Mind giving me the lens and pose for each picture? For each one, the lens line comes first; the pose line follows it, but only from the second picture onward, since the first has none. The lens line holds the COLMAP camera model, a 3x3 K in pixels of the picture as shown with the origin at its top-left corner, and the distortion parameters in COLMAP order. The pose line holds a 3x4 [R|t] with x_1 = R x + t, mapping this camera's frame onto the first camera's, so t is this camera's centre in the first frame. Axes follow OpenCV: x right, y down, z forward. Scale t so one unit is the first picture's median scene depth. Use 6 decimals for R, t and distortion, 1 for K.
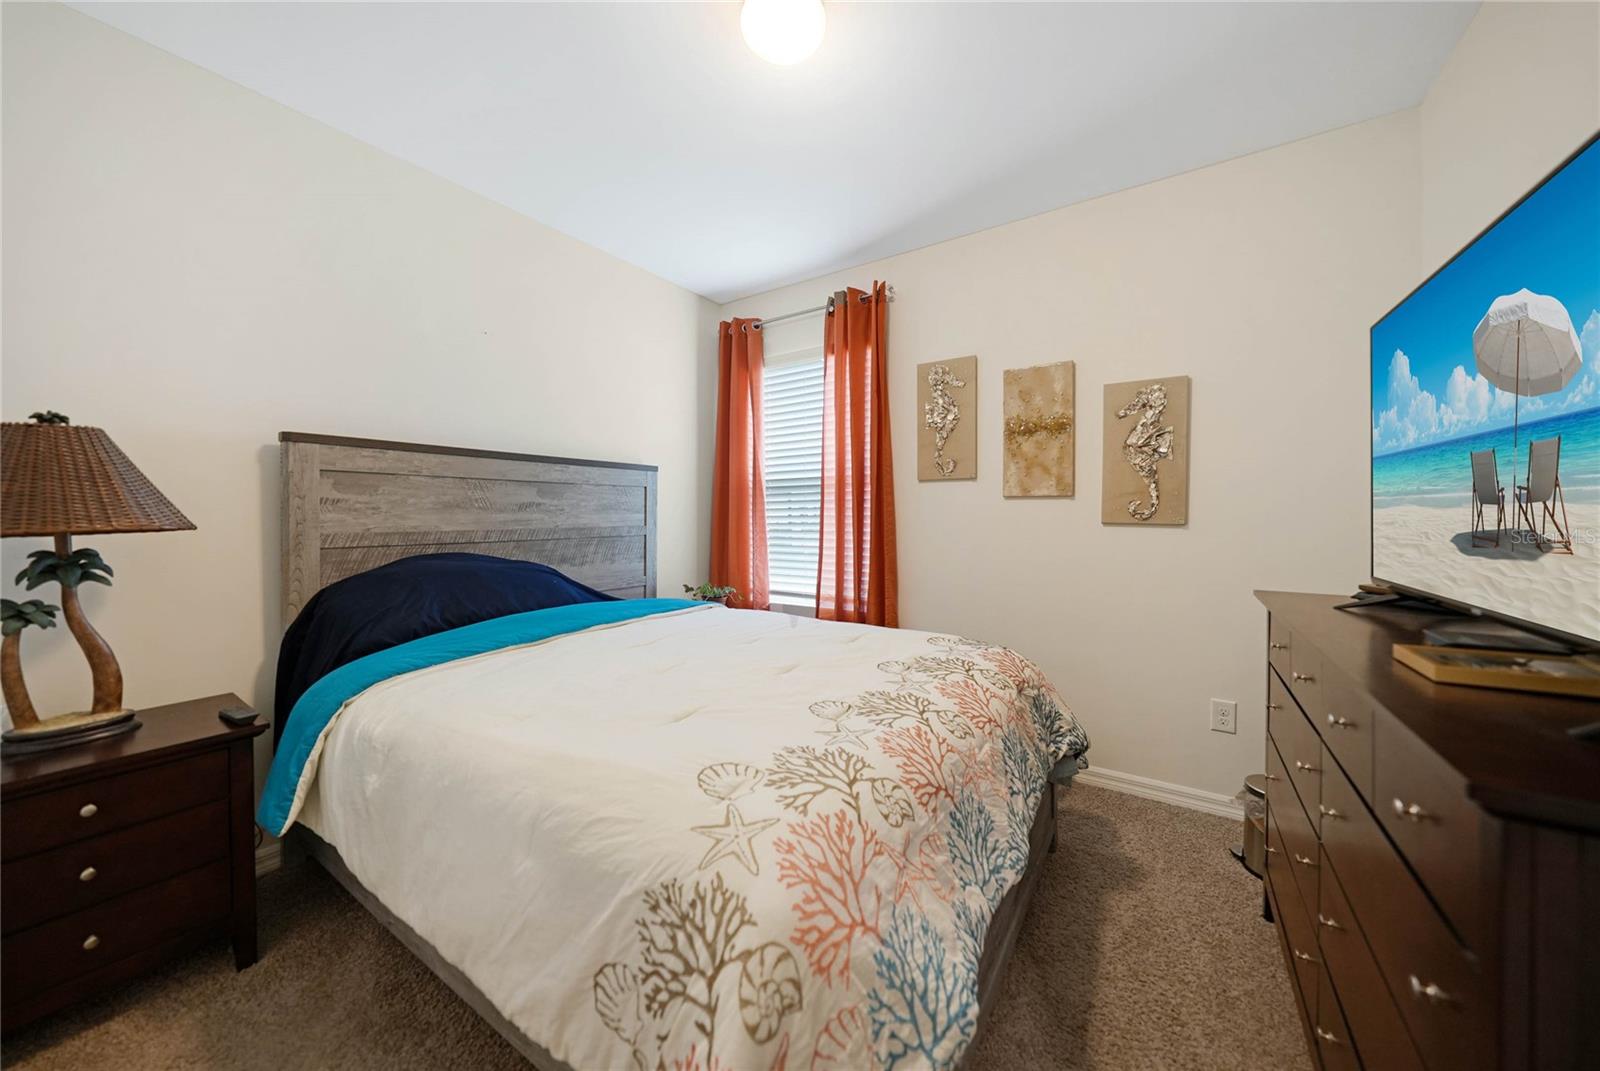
lens RADIAL K [[571.8, 0, 802.0], [0, 571.8, 519.7], [0, 0, 1]] dist [-0.004573, -0.000002]
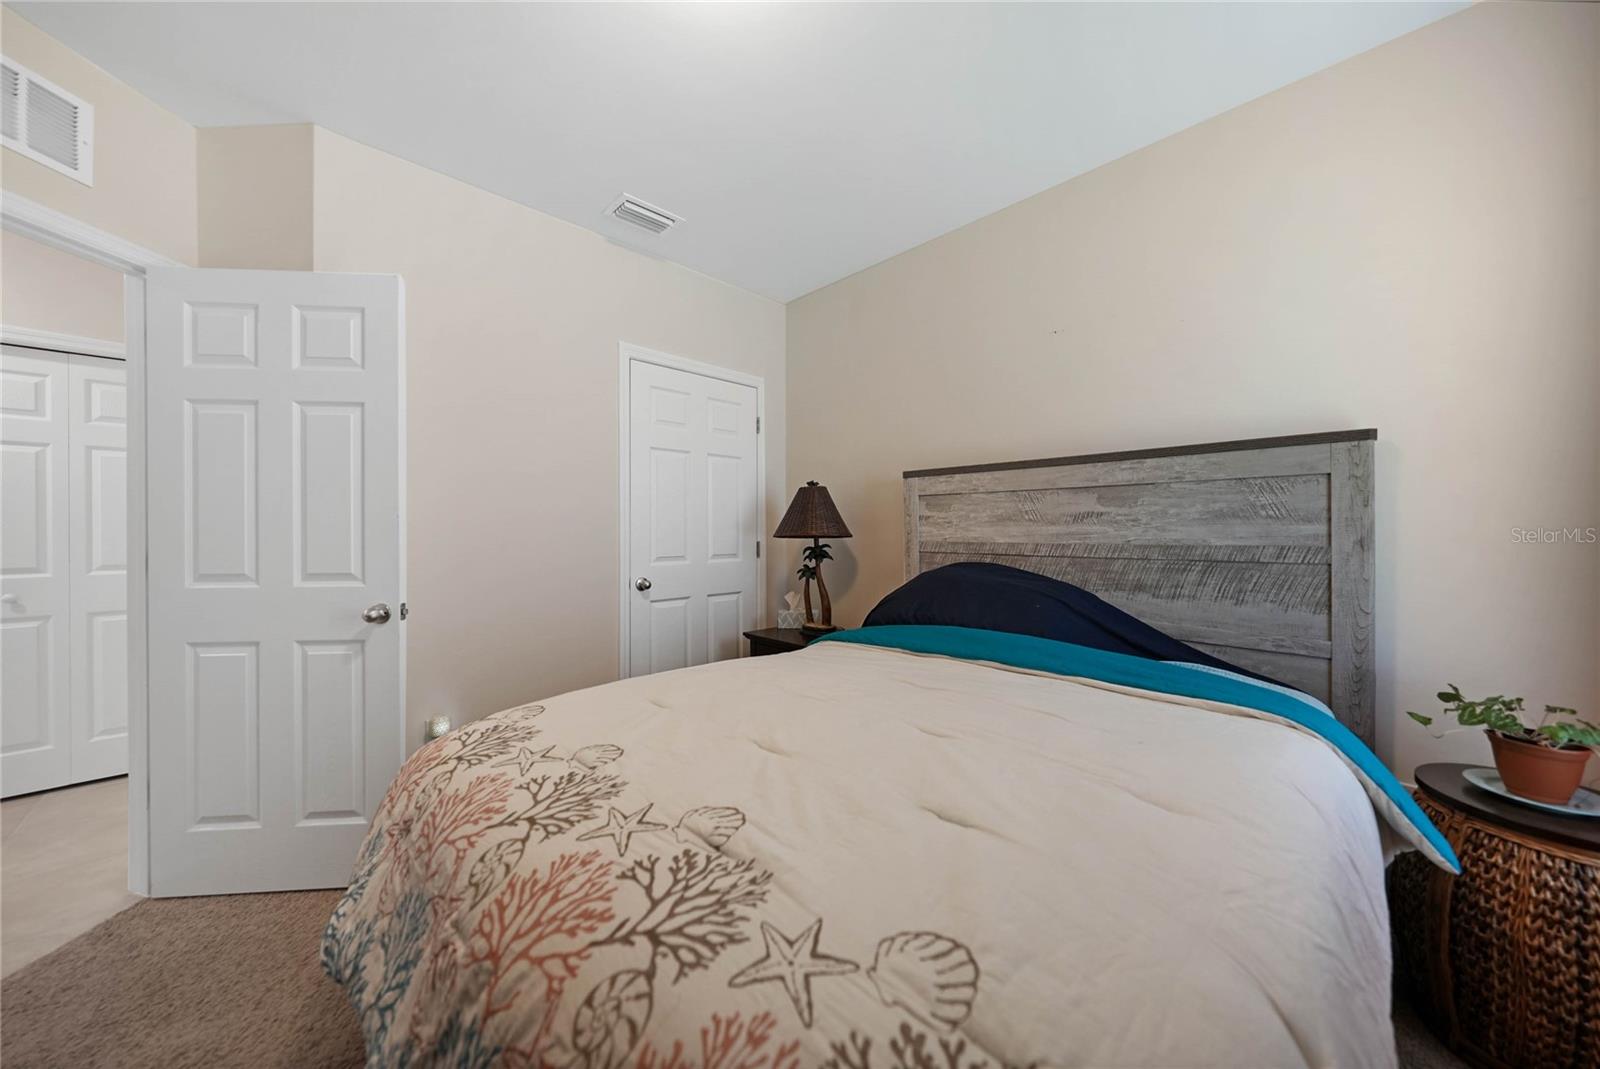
lens RADIAL K [[562.0, 0, 804.5], [0, 562.0, 530.9], [0, 0, 1]] dist [-0.005060, 0.000330]
pose [[-0.325629, 0.007506, -0.945468, 0.460979], [-0.003706, 0.999951, 0.009215, -0.010358], [0.945490, 0.006504, -0.325585, 0.994389]]
